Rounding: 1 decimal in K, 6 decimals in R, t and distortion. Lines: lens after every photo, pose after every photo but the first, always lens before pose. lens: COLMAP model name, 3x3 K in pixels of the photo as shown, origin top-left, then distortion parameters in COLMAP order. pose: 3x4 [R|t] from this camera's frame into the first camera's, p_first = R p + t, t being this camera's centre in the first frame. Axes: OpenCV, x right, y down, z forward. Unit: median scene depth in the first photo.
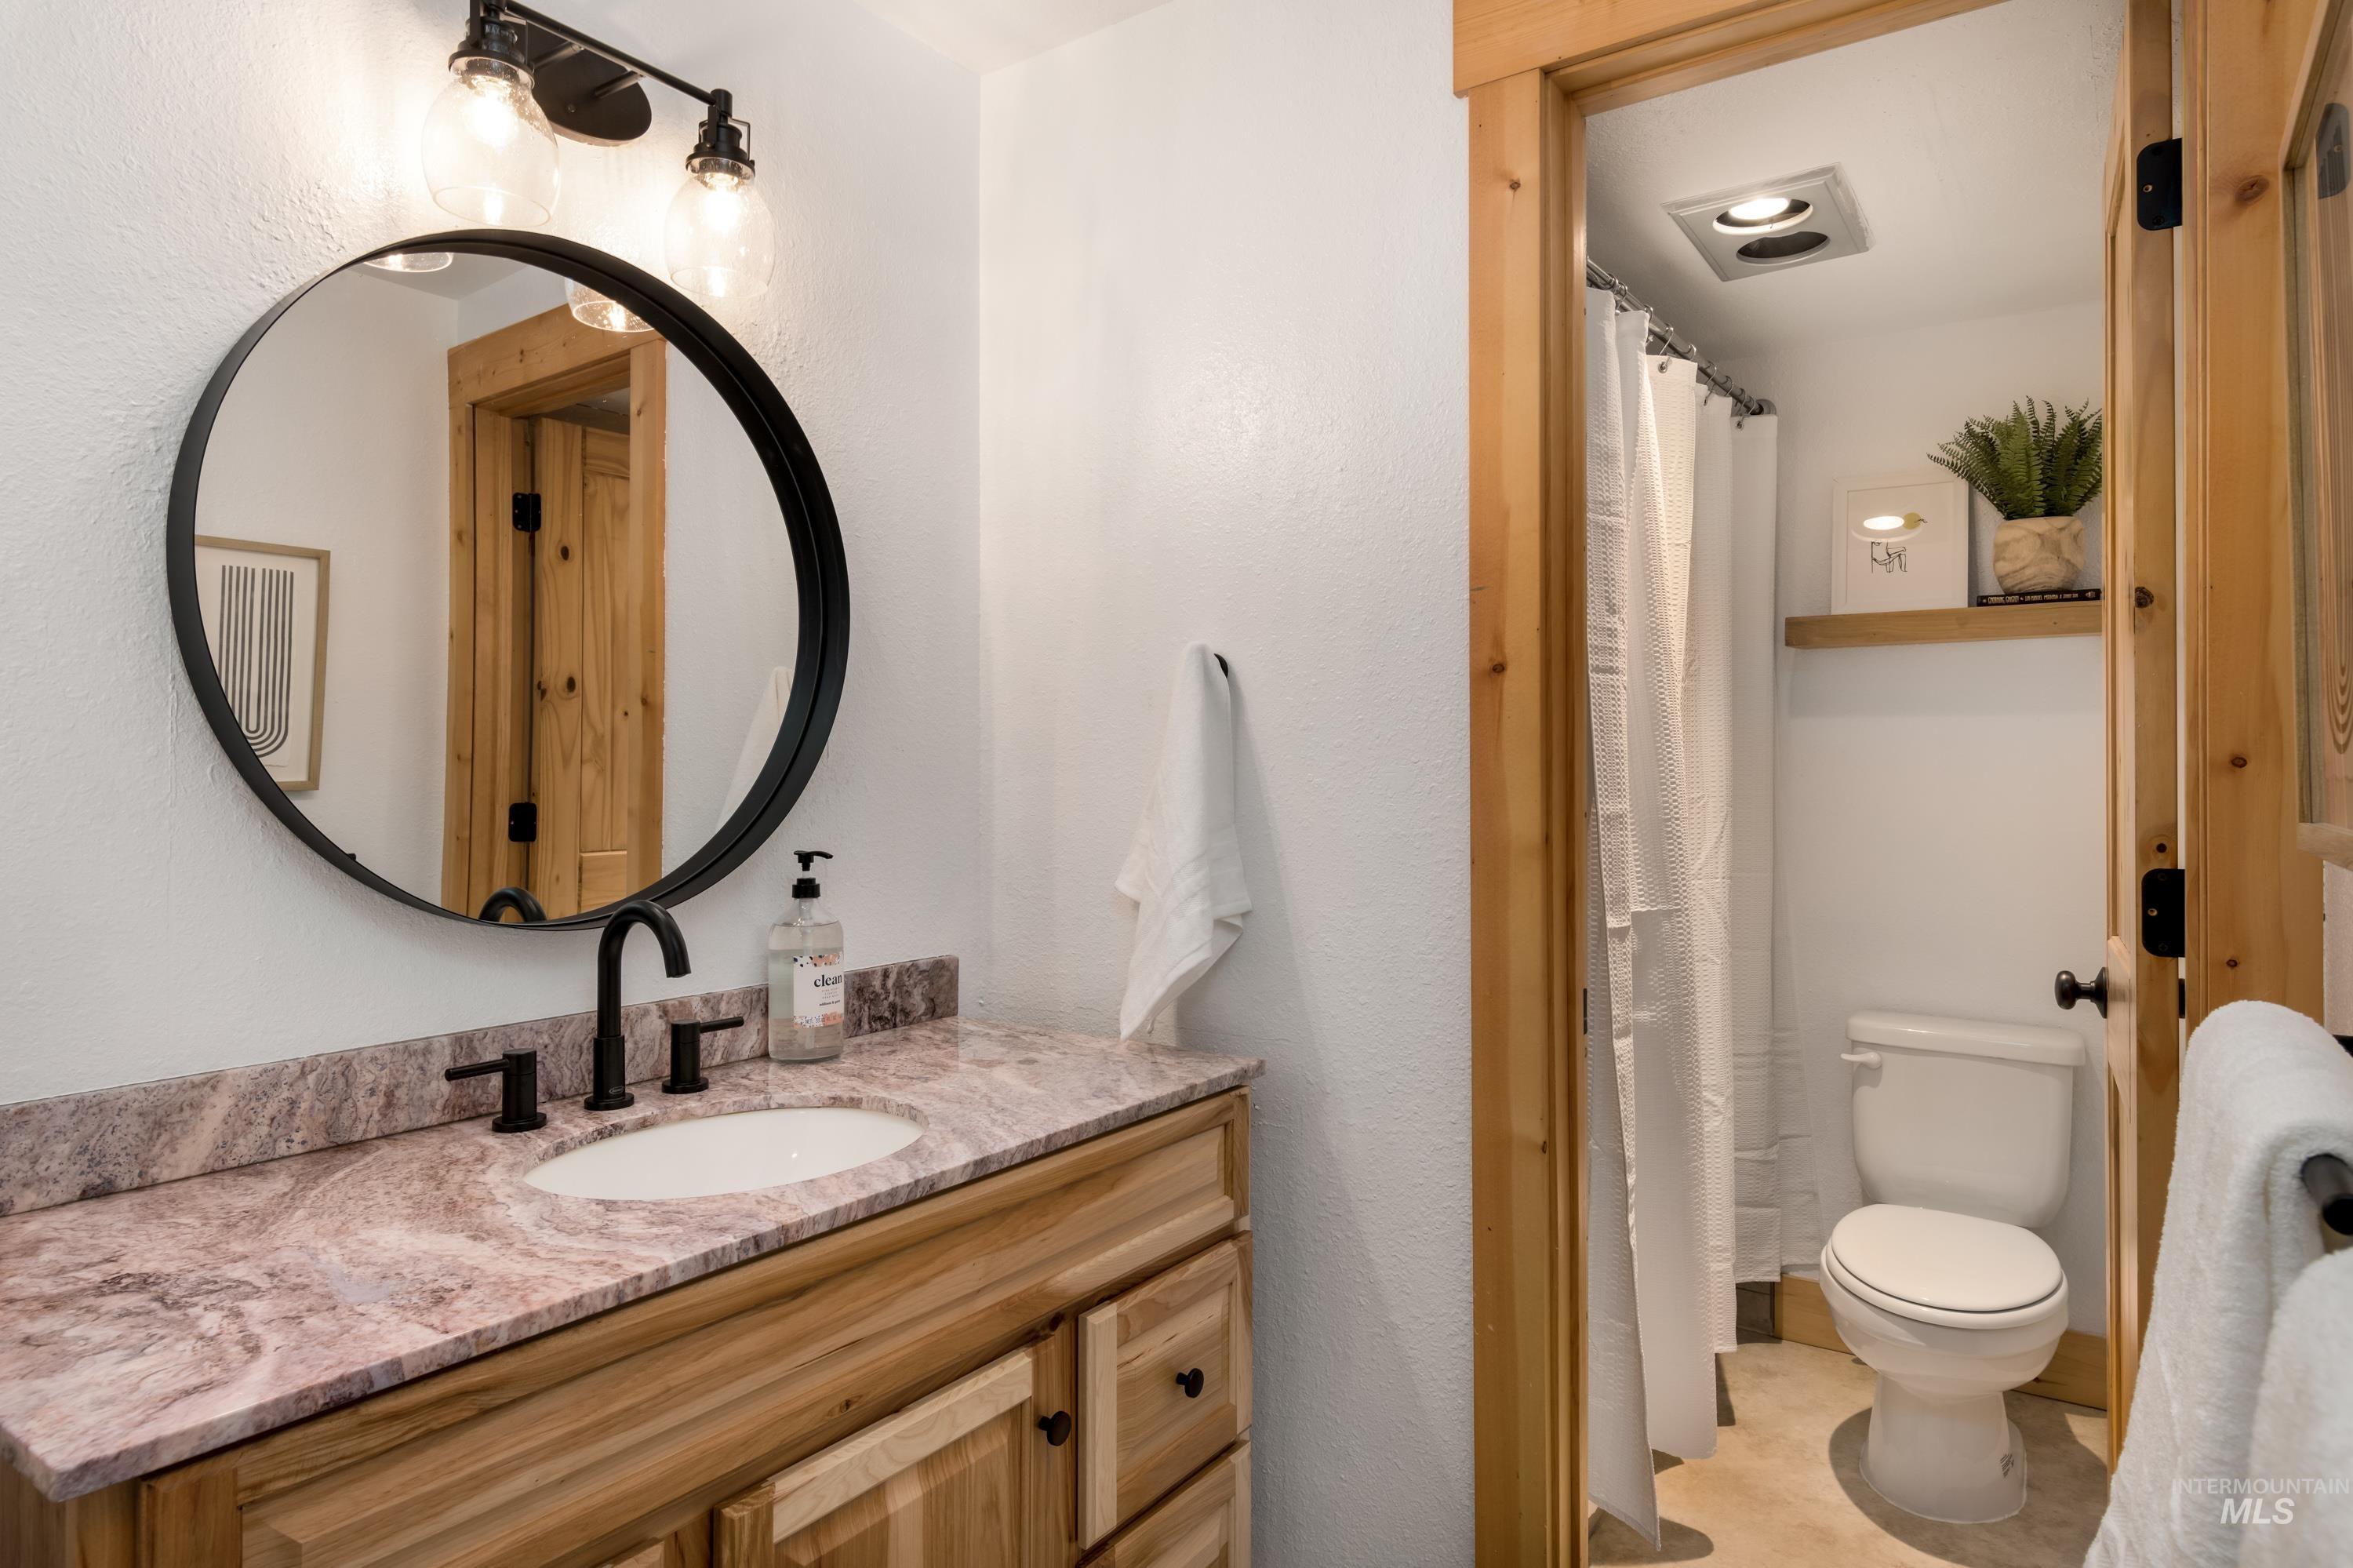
lens RADIAL K [[1357.8, 0, 1170.2], [0, 1357.8, 787.8], [0, 0, 1]] dist [0.000603, -0.002102]
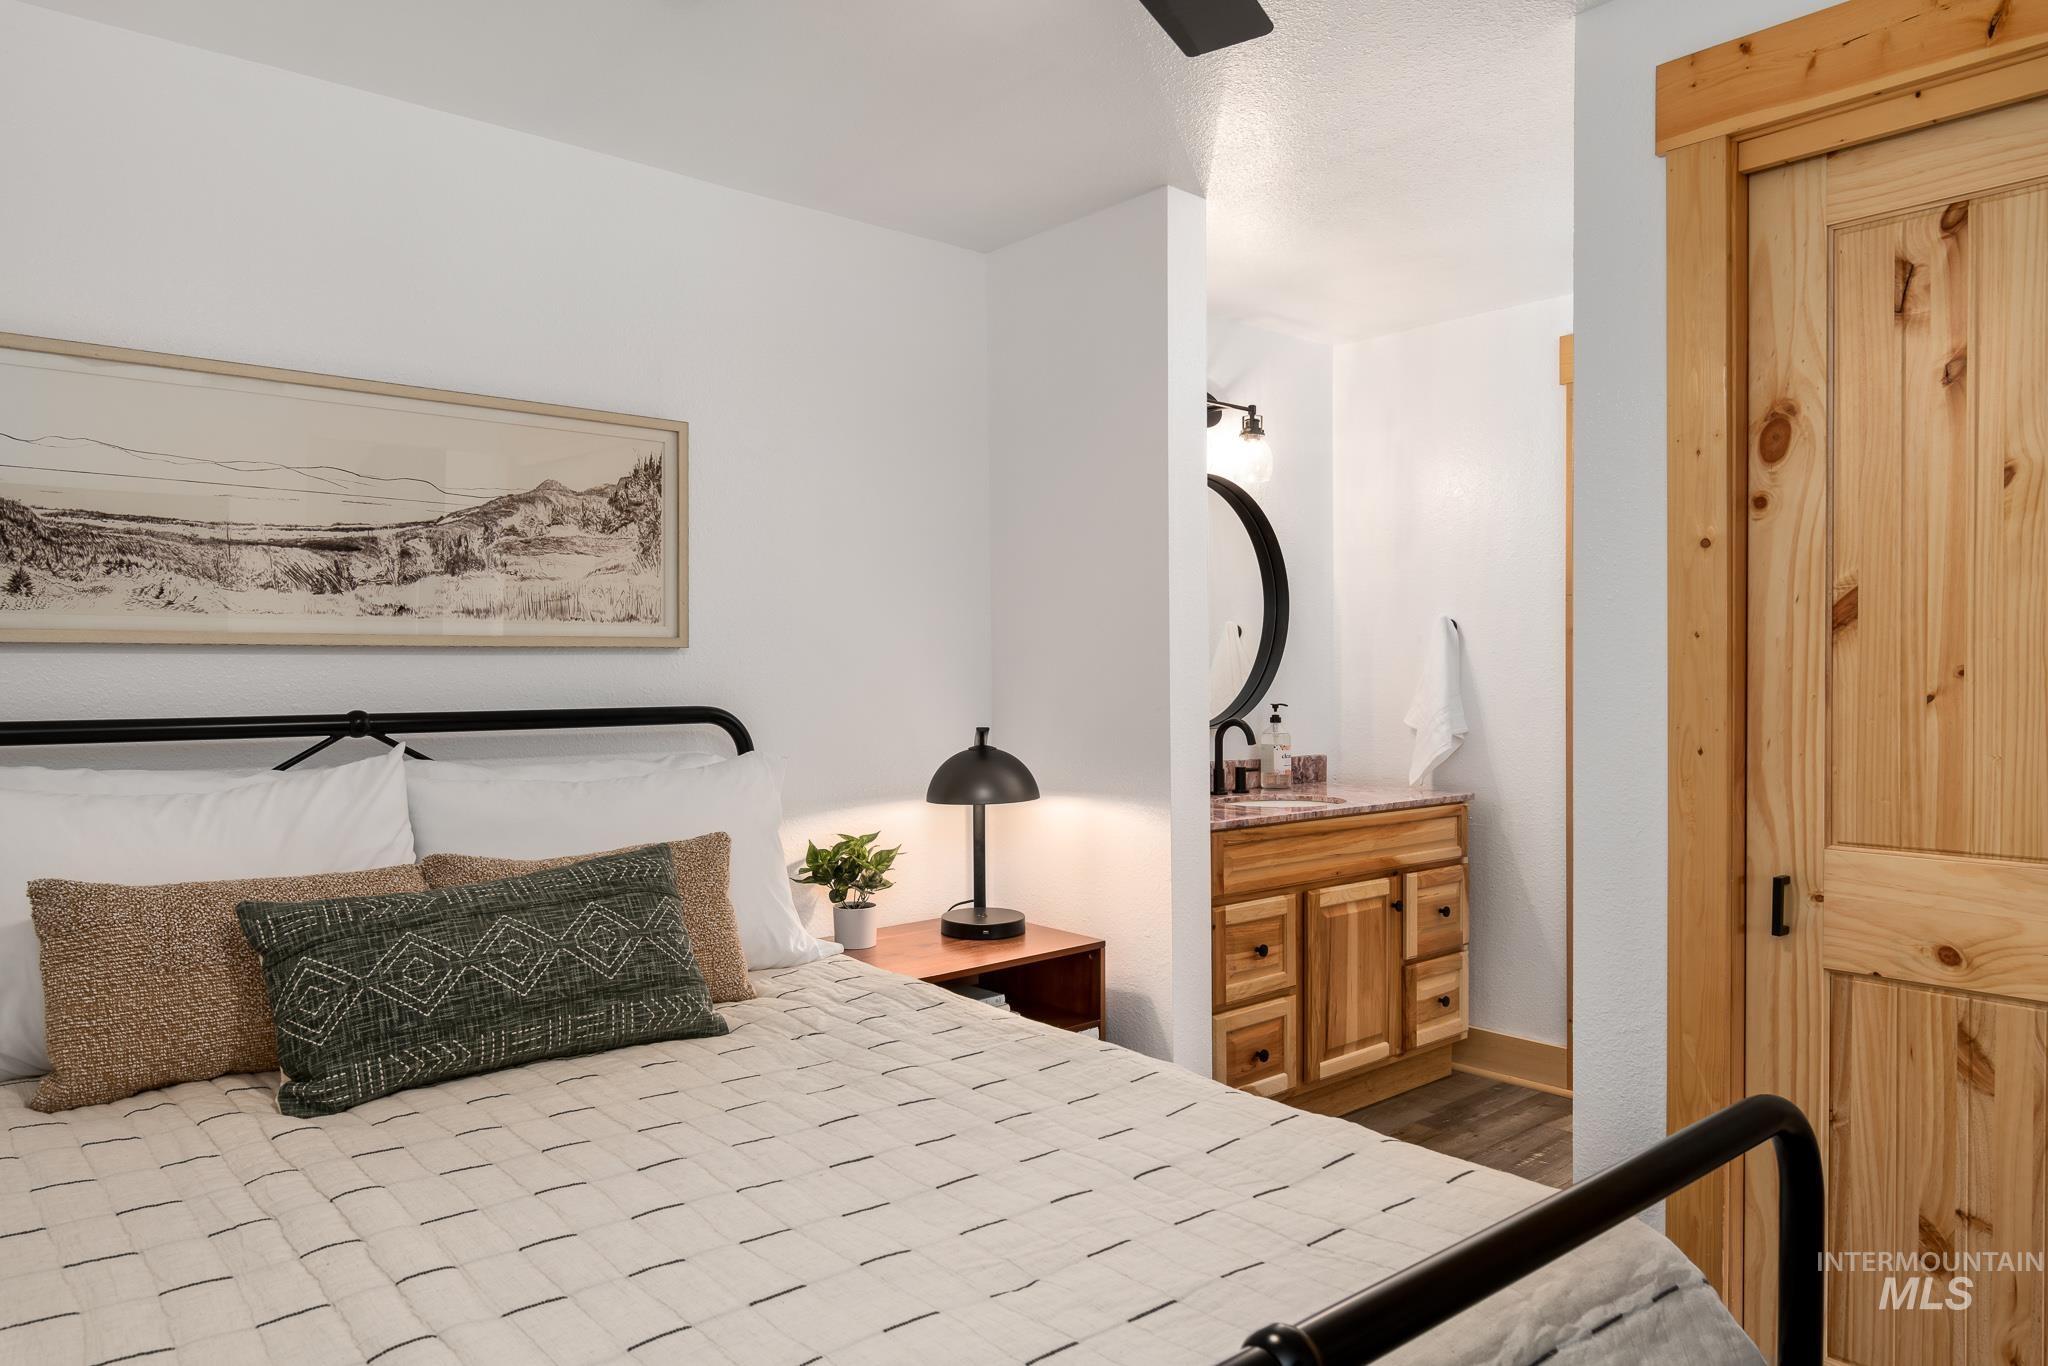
lens RADIAL K [[1276.5, 0, 1037.9], [0, 1276.5, 672.3], [0, 0, 1]] dist [-0.001153, -0.000262]
pose [[0.969797, 0.001901, -0.243906, -0.134860], [-0.005065, 0.999911, -0.012345, 0.022460], [0.243861, 0.013208, 0.969720, -1.434057]]
